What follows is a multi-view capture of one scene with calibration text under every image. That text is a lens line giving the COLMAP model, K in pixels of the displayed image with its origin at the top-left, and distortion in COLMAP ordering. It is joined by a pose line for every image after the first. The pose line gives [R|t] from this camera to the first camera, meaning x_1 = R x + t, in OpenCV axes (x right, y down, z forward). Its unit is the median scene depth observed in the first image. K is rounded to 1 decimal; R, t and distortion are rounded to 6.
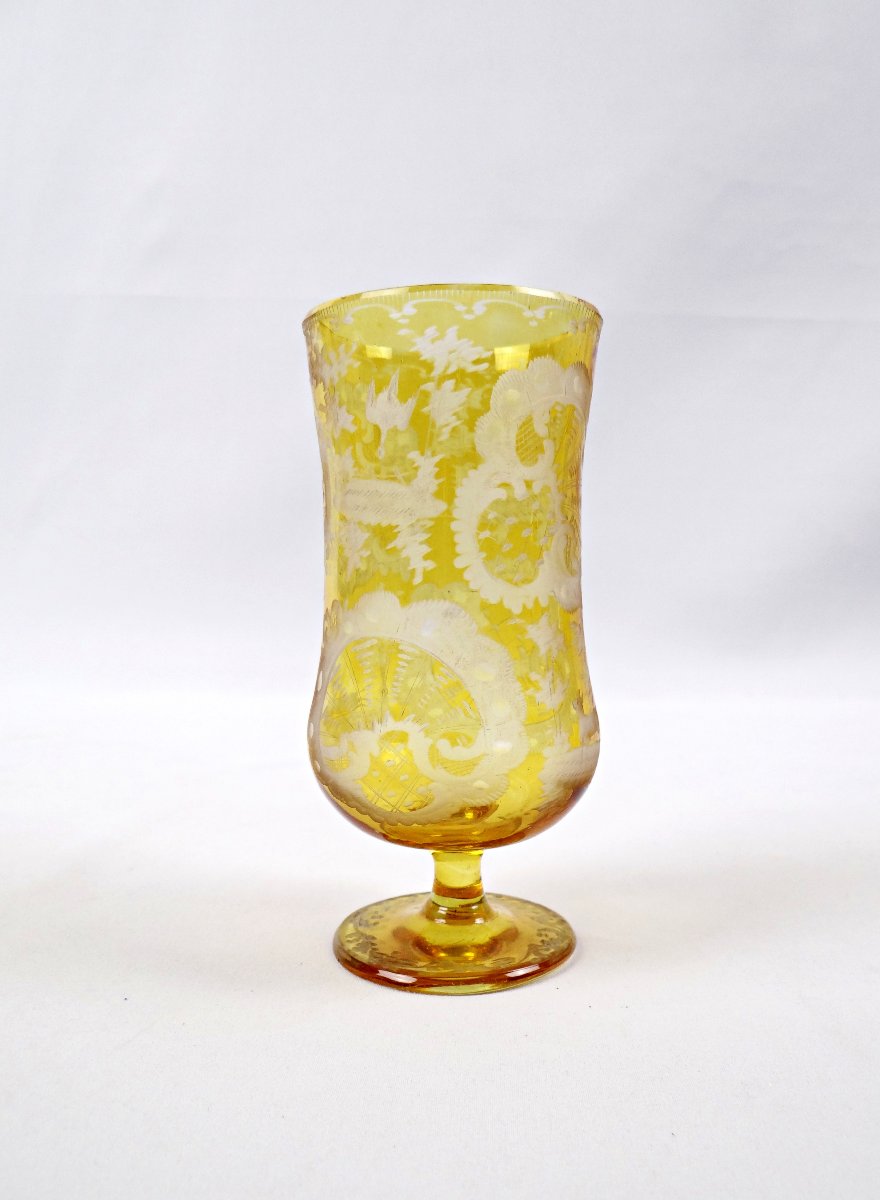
lens RADIAL K [[996.7, 0, 440.0], [0, 996.7, 600.0], [0, 0, 1]] dist [-0.001762, -0.000464]
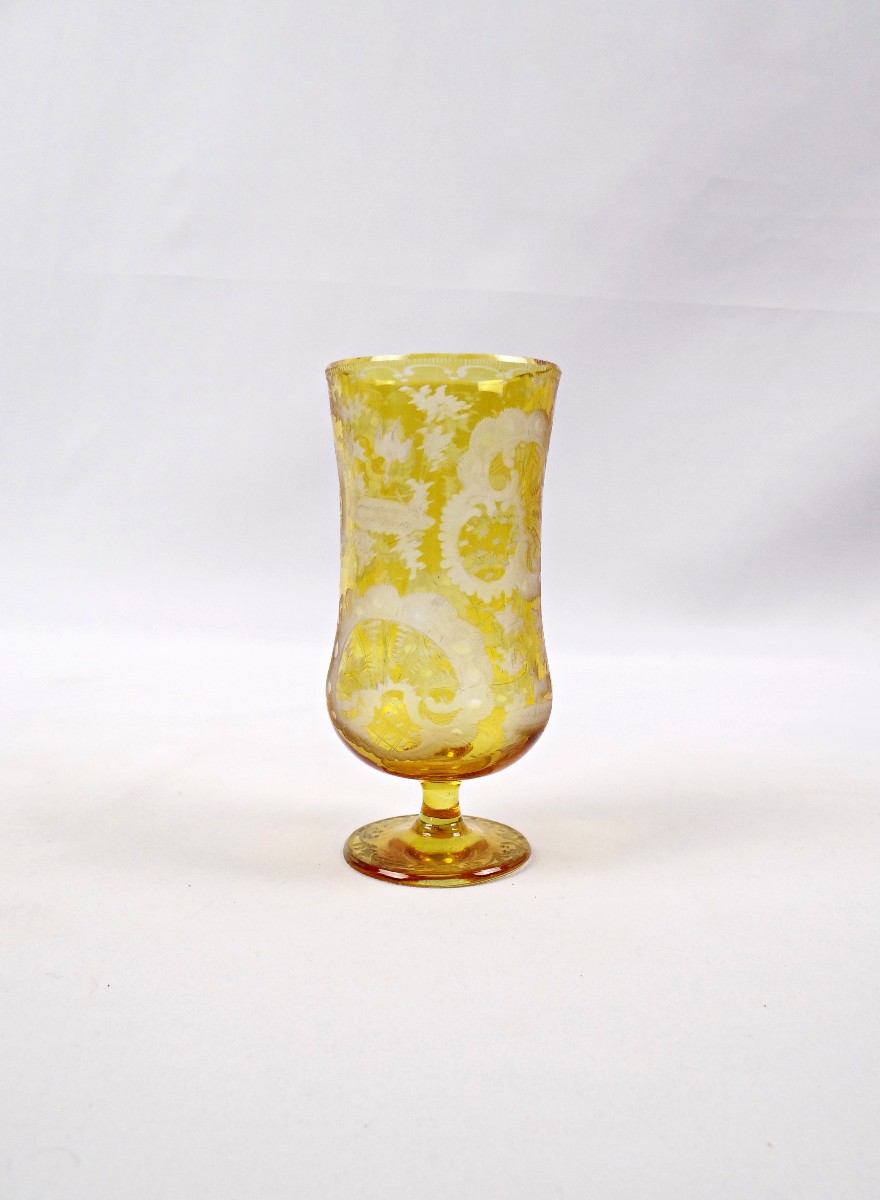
lens RADIAL K [[996.7, 0, 440.0], [0, 996.7, 600.0], [0, 0, 1]] dist [-0.001762, -0.000464]
pose [[0.999857, 0.016866, -0.001542, 0.016346], [-0.016748, 0.998186, 0.057836, -0.064684], [0.002514, -0.057802, 0.998325, -0.309238]]
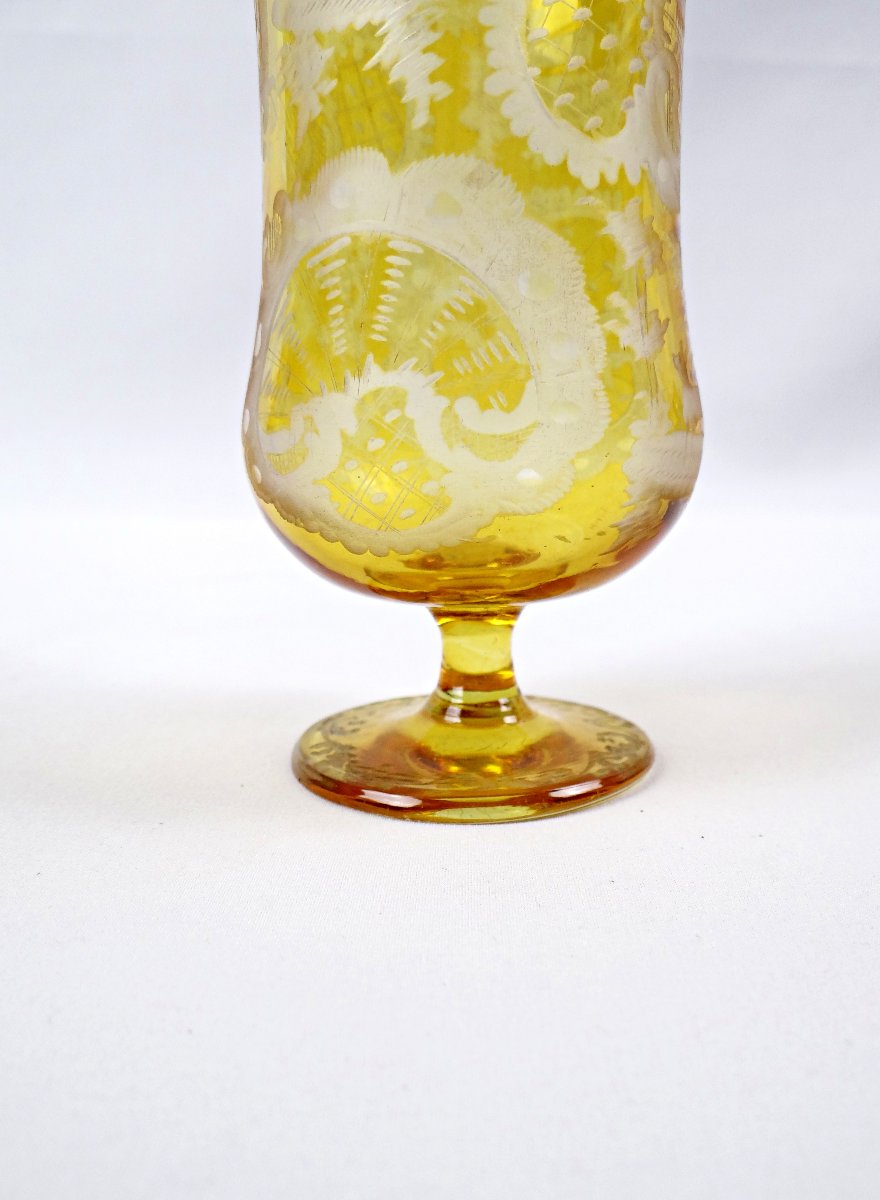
lens RADIAL K [[996.7, 0, 440.0], [0, 996.7, 600.0], [0, 0, 1]] dist [-0.001762, -0.000464]
pose [[0.999631, -0.008495, 0.025818, -0.027164], [0.005285, 0.992521, 0.121963, 0.178729], [-0.026661, -0.121781, 0.992199, 0.390453]]
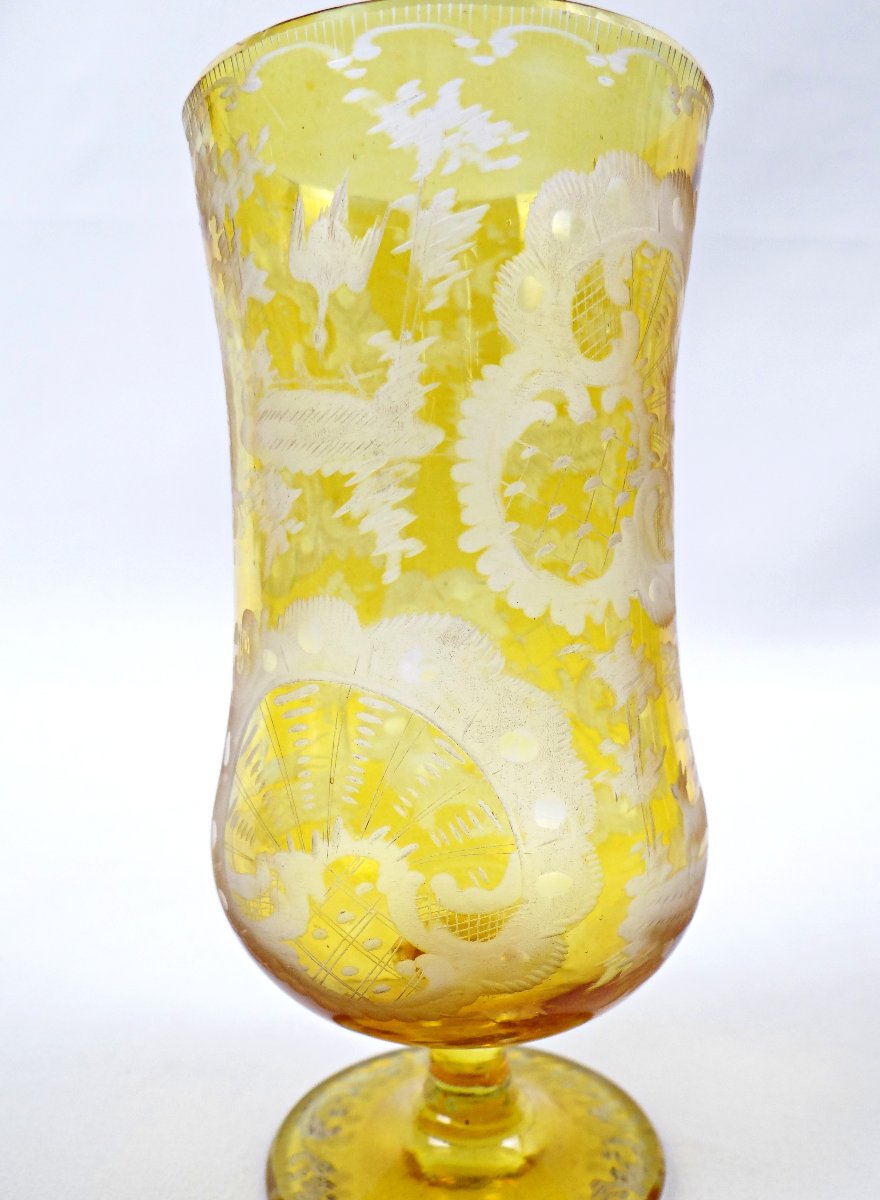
lens RADIAL K [[996.7, 0, 440.0], [0, 996.7, 600.0], [0, 0, 1]] dist [-0.001762, -0.000464]
pose [[0.999840, -0.014446, 0.010514, -0.001982], [0.014095, 0.999367, 0.032650, -0.023436], [-0.010979, -0.032496, 0.999412, 0.453411]]
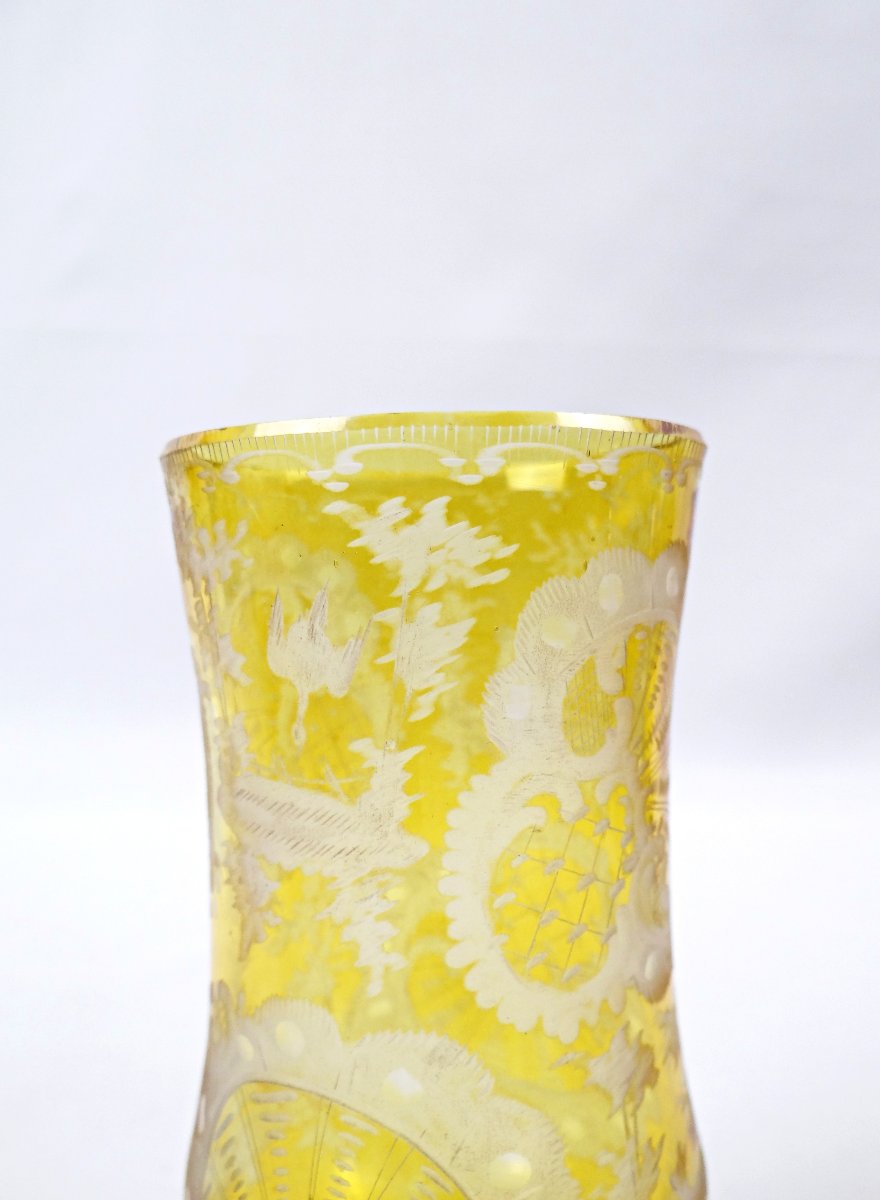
lens RADIAL K [[970.6, 0, 440.0], [0, 970.6, 600.0], [0, 0, 1]] dist [0.001637, 0.001915]
pose [[0.999593, -0.015365, 0.024036, 0.002197], [0.015473, 0.999871, -0.004297, -0.209763], [-0.023966, 0.004668, 0.999702, 0.493523]]
